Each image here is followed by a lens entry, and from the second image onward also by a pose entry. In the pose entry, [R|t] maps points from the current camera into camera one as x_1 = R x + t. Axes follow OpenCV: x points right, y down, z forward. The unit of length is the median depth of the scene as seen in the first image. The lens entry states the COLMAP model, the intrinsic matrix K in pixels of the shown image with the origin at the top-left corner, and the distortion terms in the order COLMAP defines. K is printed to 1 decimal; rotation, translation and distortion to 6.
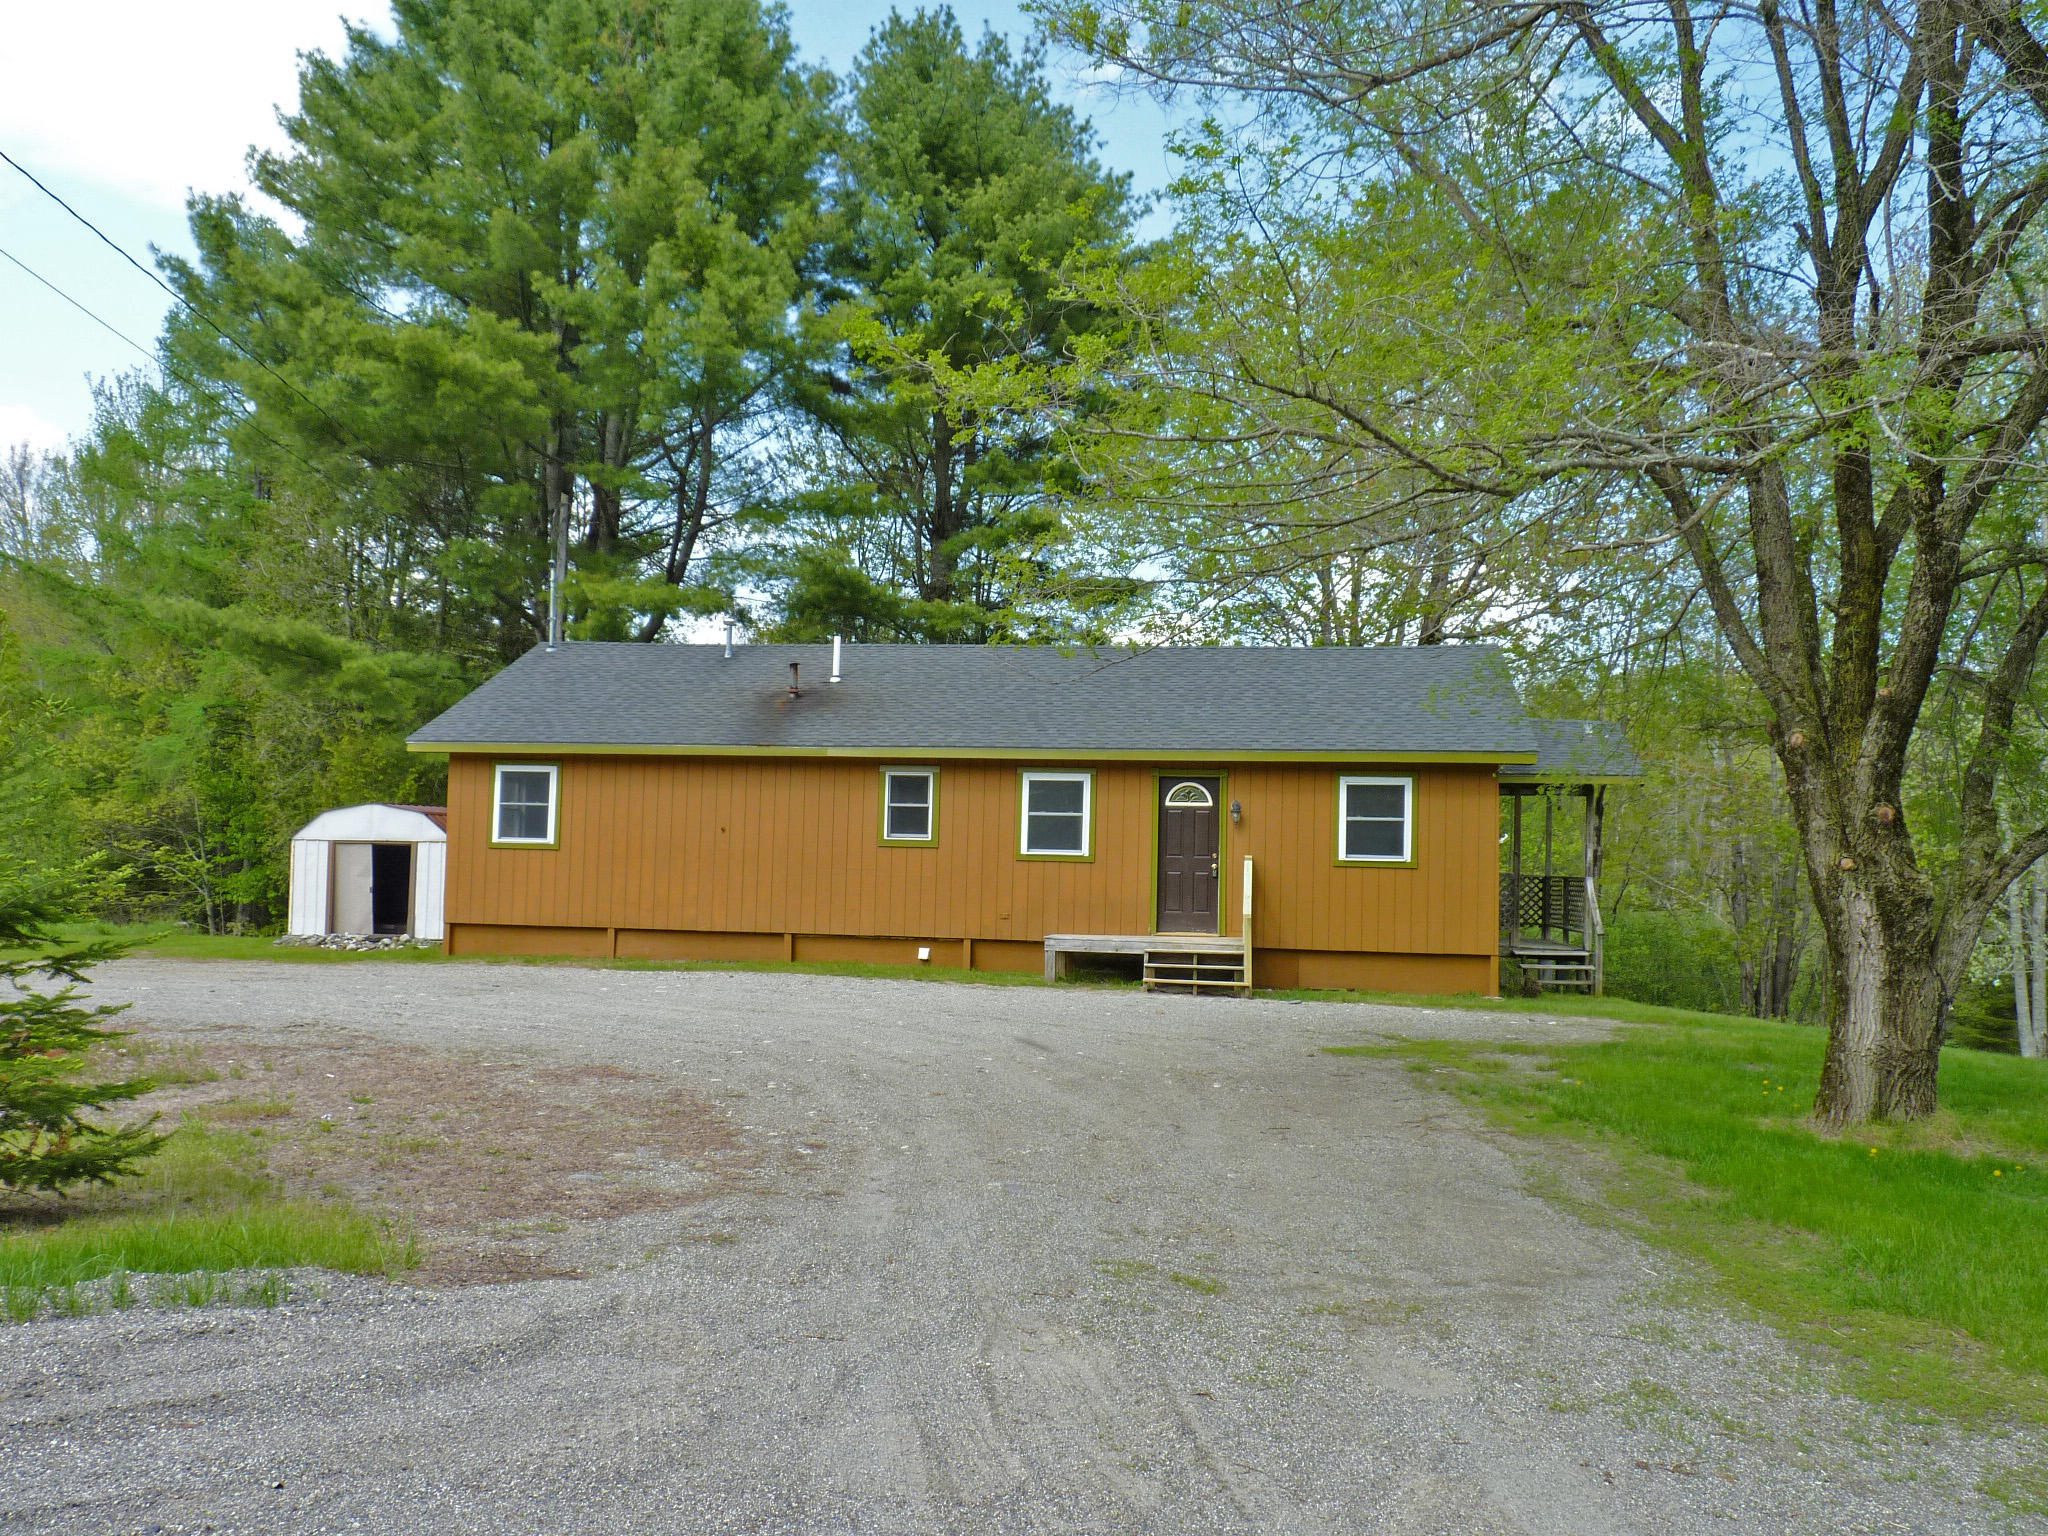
lens RADIAL K [[1613.6, 0, 1024.0], [0, 1613.6, 768.0], [0, 0, 1]] dist [-0.001990, -0.009203]
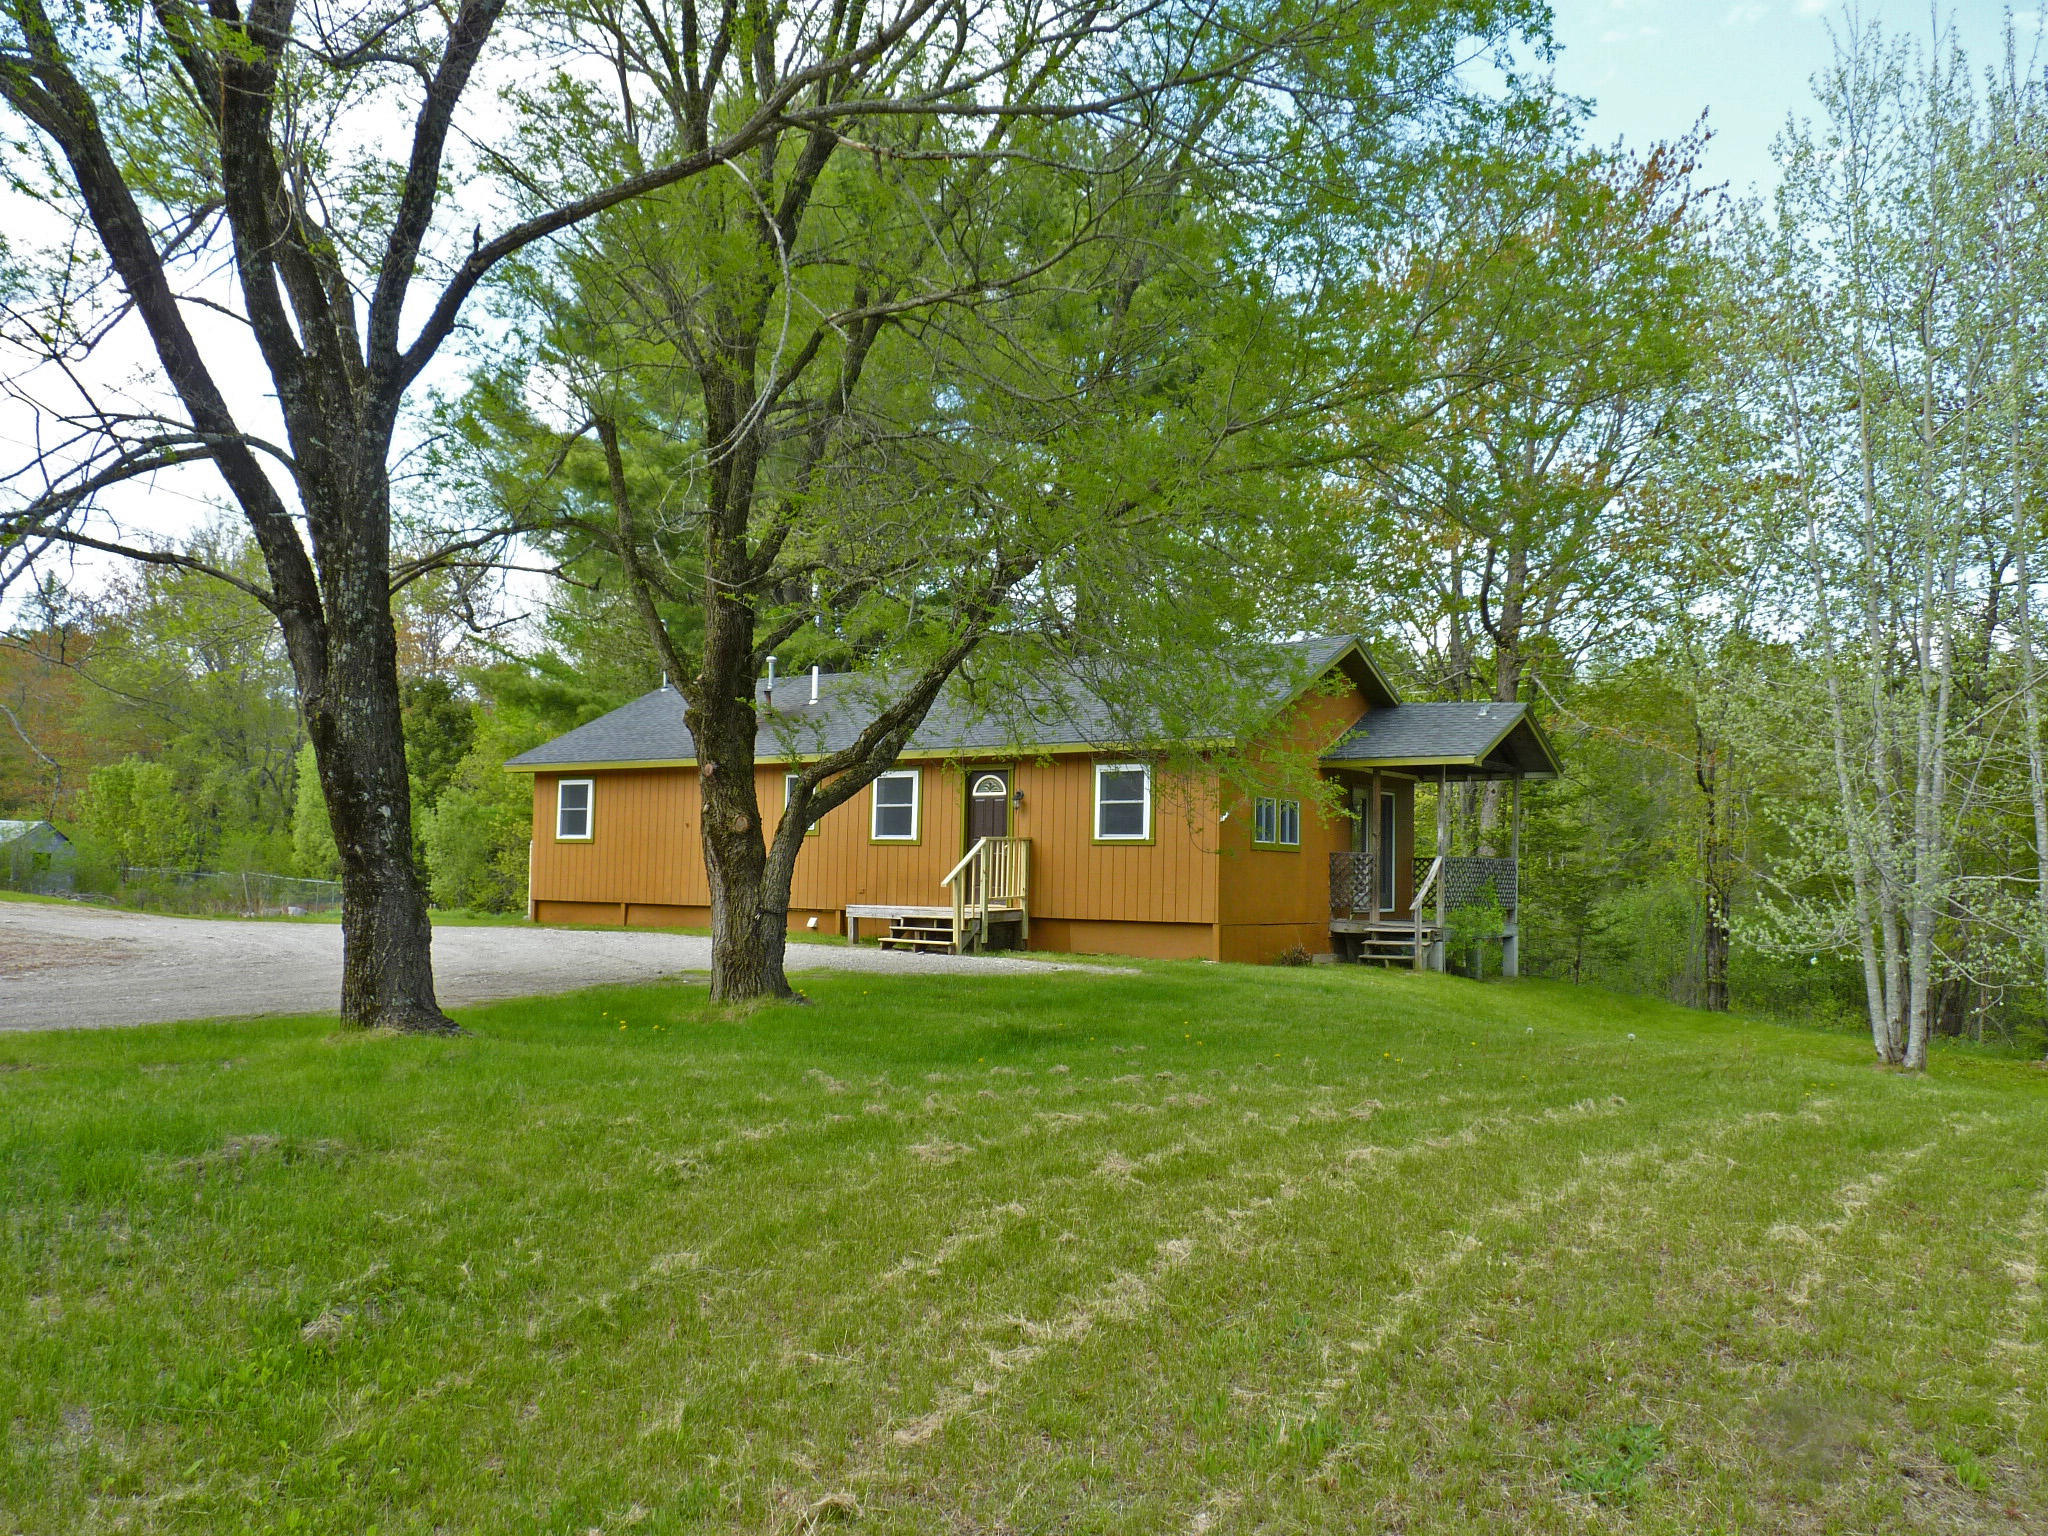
lens RADIAL K [[1617.3, 0, 999.9], [0, 1617.3, 773.4], [0, 0, 1]] dist [-0.026229, -0.002076]
pose [[0.902494, -0.038086, -0.429016, 0.606313], [0.041633, 0.999132, -0.001118, 0.009409], [0.428686, -0.016852, 0.903296, -0.048896]]
